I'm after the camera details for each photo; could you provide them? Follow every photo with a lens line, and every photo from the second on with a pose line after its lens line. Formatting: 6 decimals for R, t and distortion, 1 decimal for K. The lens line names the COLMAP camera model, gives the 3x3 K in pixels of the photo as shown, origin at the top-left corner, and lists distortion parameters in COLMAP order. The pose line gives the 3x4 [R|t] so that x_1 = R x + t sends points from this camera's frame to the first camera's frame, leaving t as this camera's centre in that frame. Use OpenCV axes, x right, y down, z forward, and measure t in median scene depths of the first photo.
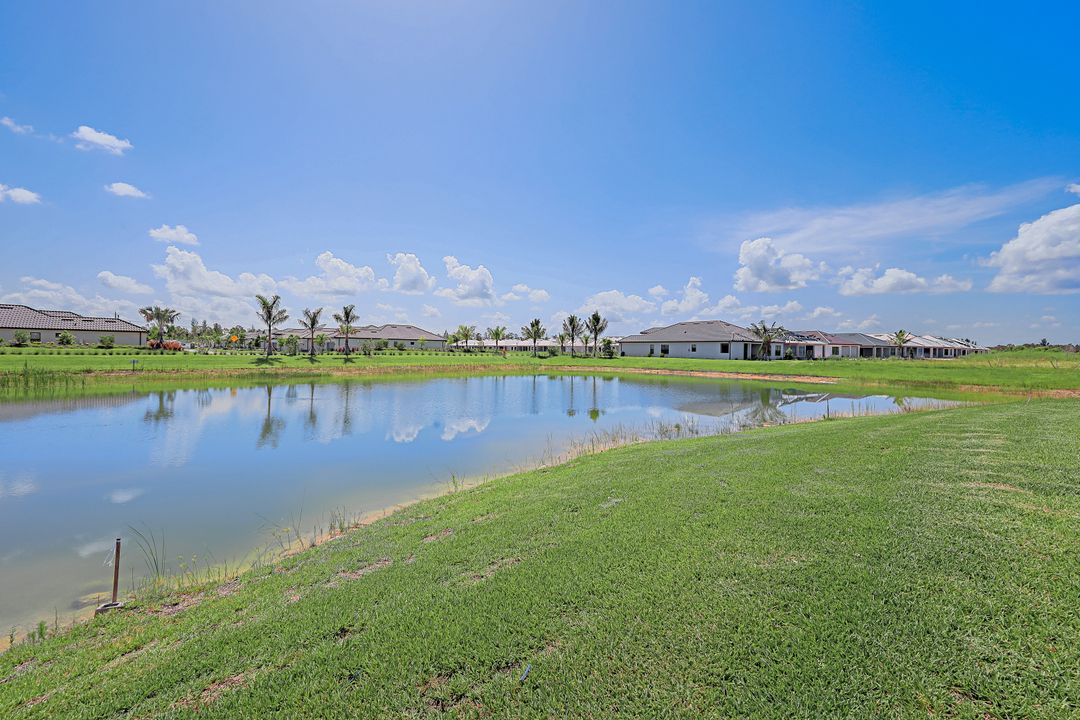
lens RADIAL K [[438.6, 0, 541.8], [0, 438.6, 354.5], [0, 0, 1]] dist [-0.002965, 0.000313]
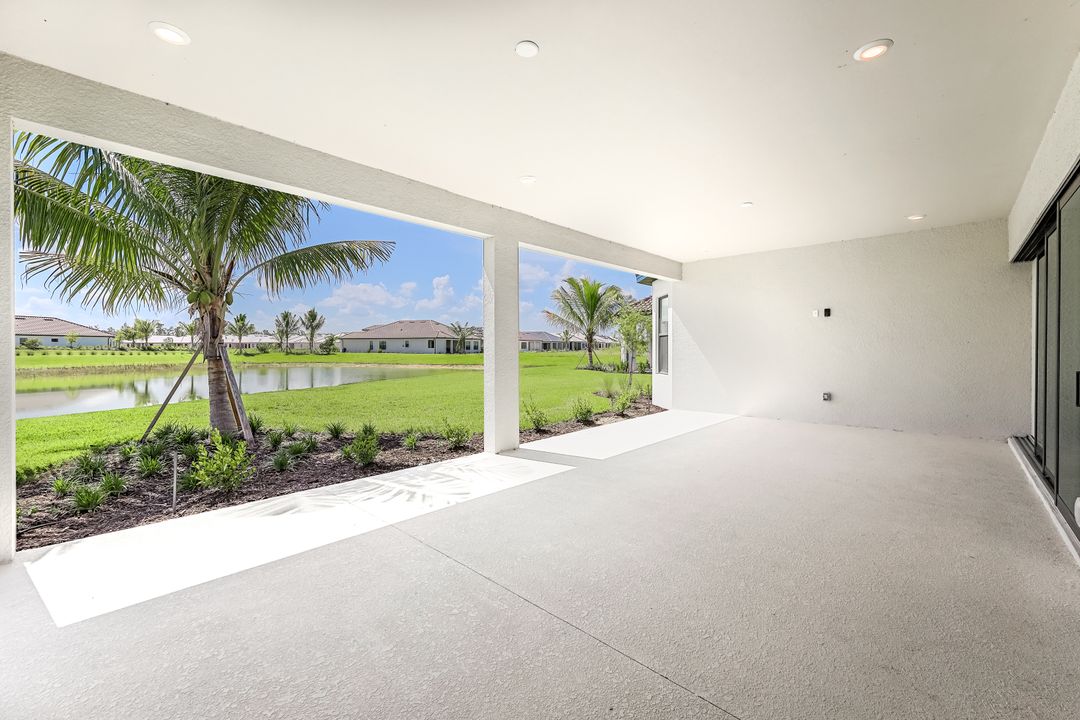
lens RADIAL K [[438.6, 0, 538.5], [0, 438.6, 350.9], [0, 0, 1]] dist [-0.002965, 0.000313]
pose [[0.852368, -0.014123, 0.522751, 0.039201], [0.014332, 0.999891, 0.003645, 0.003356], [-0.522746, 0.004386, 0.852477, -0.124610]]
